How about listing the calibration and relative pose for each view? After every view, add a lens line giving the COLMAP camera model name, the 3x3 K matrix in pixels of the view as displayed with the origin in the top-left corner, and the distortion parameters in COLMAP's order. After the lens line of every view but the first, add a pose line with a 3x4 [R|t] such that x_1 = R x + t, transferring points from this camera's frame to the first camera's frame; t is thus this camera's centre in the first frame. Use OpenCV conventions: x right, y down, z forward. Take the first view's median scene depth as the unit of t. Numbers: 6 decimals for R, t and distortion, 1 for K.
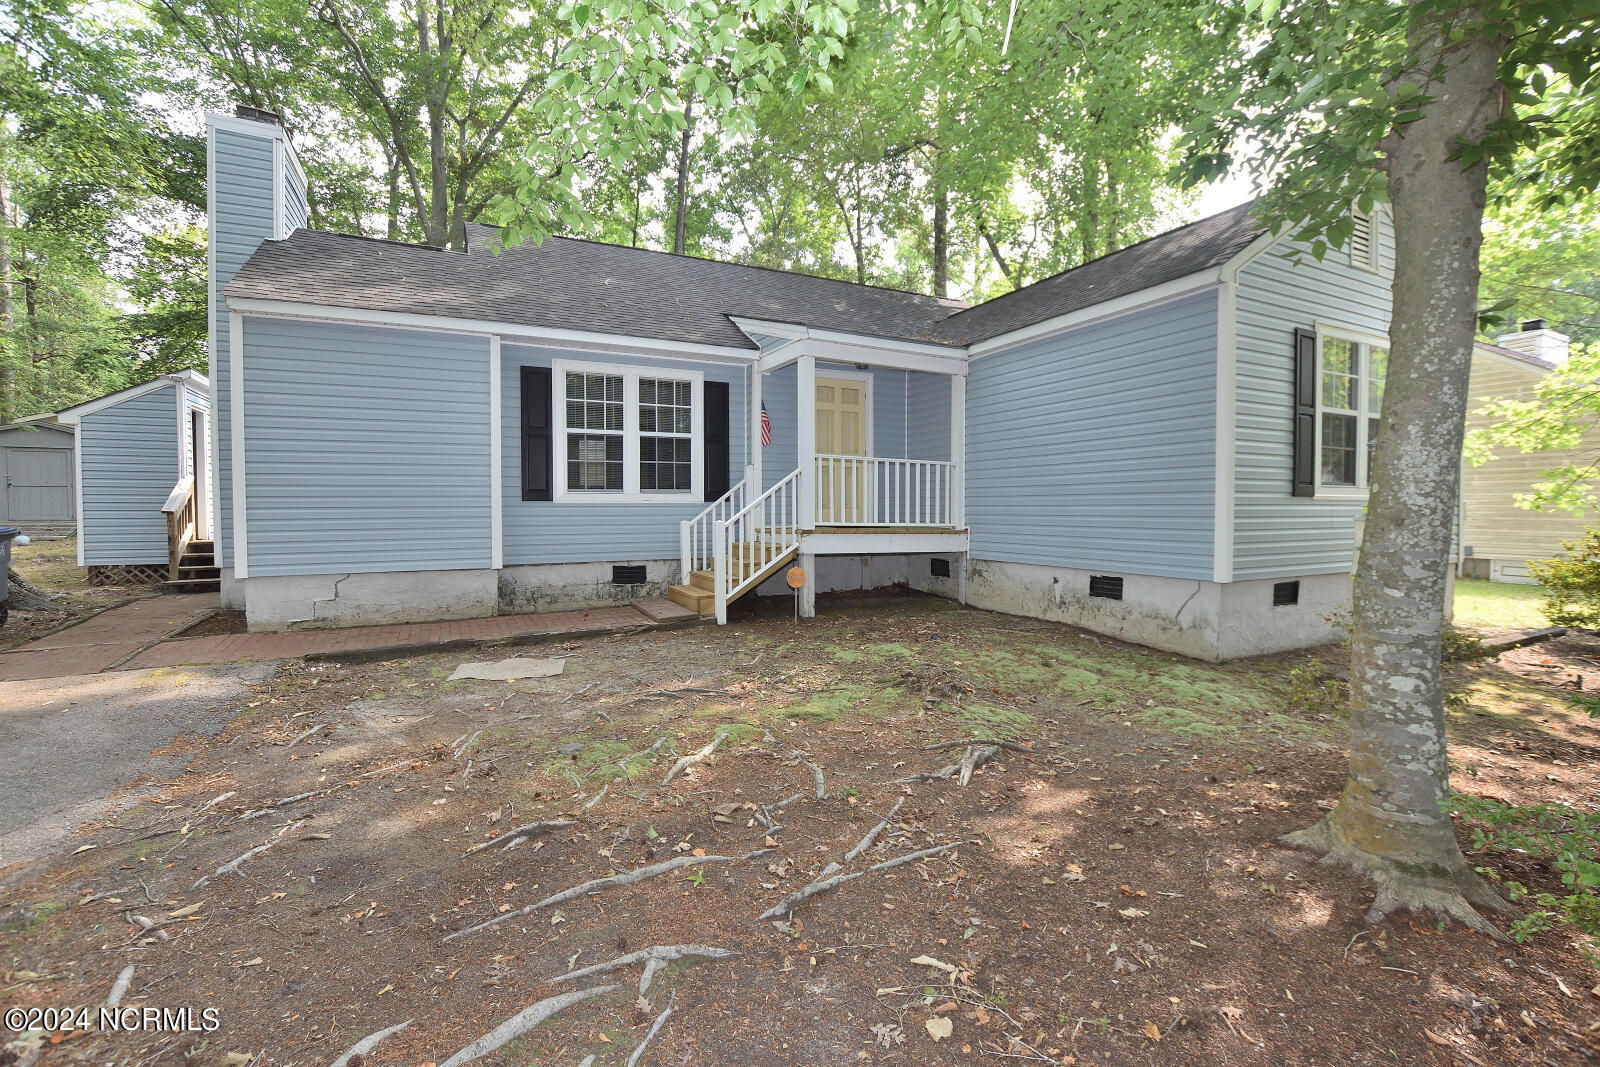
lens RADIAL K [[698.6, 0, 800.0], [0, 698.6, 533.5], [0, 0, 1]] dist [-0.026201, 0.000372]
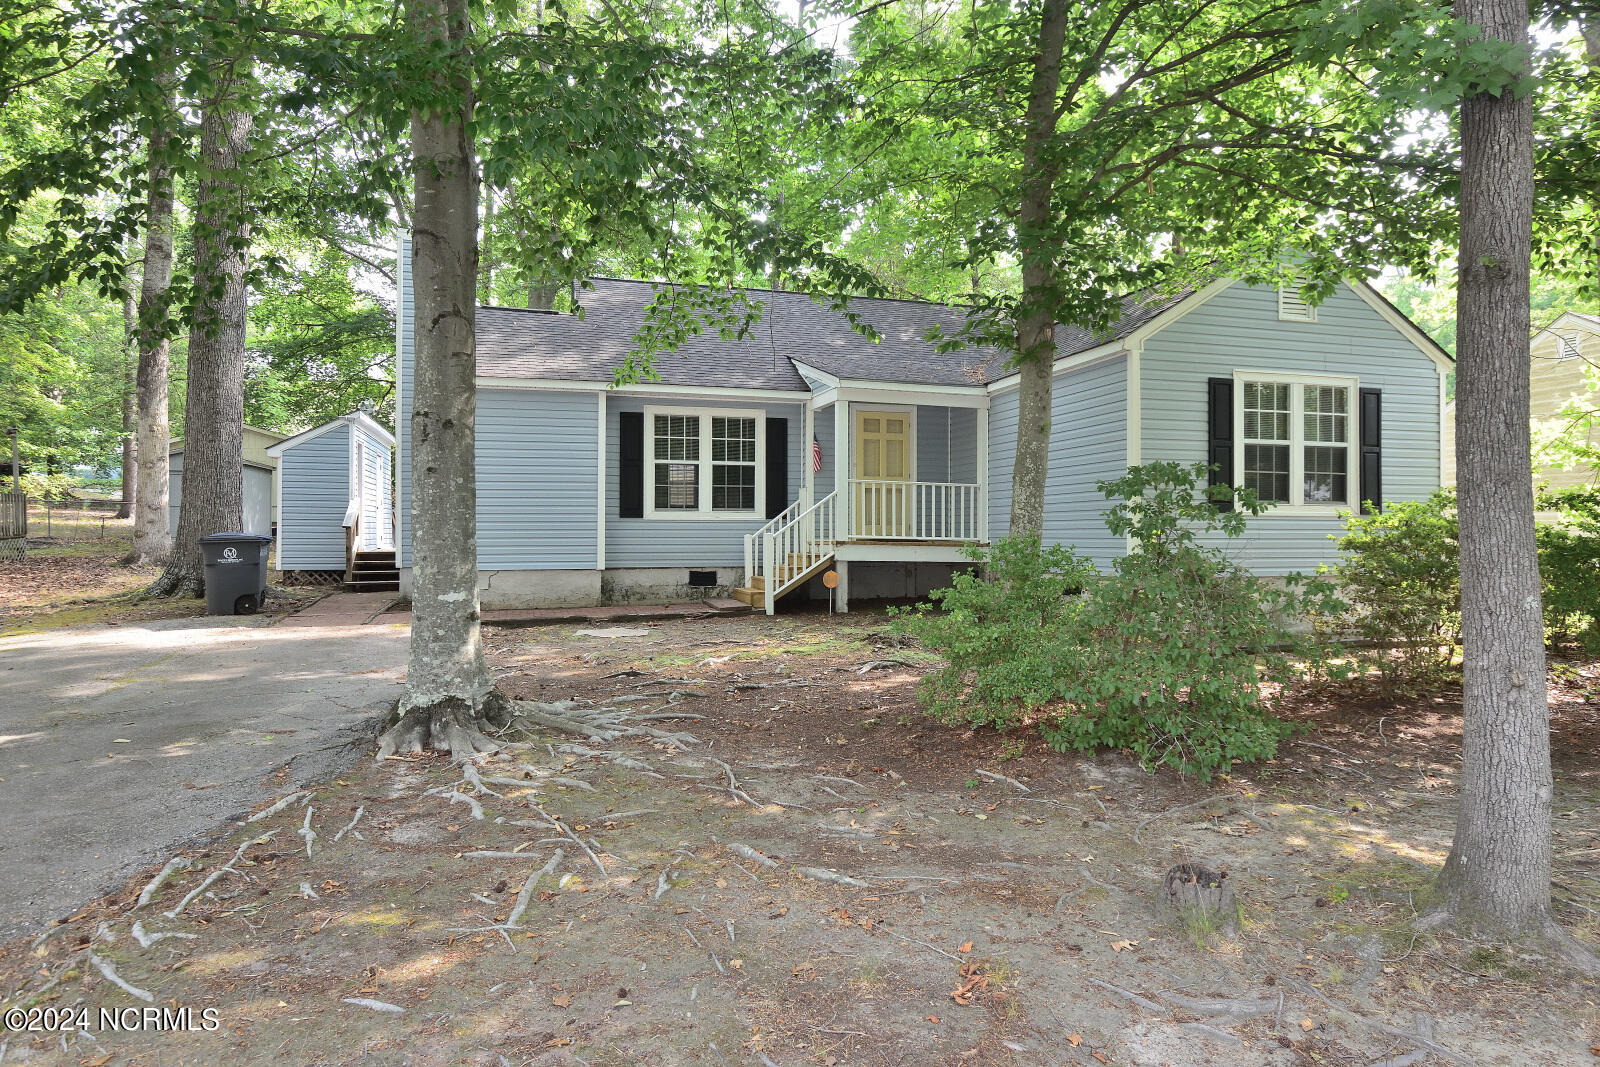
lens RADIAL K [[950.4, 0, 800.0], [0, 950.4, 533.5], [0, 0, 1]] dist [-0.004762, -0.000475]
pose [[0.984080, 0.002357, -0.177712, 0.218444], [-0.008929, 0.999305, -0.036192, 0.039177], [0.177503, 0.037202, 0.983417, -0.607172]]
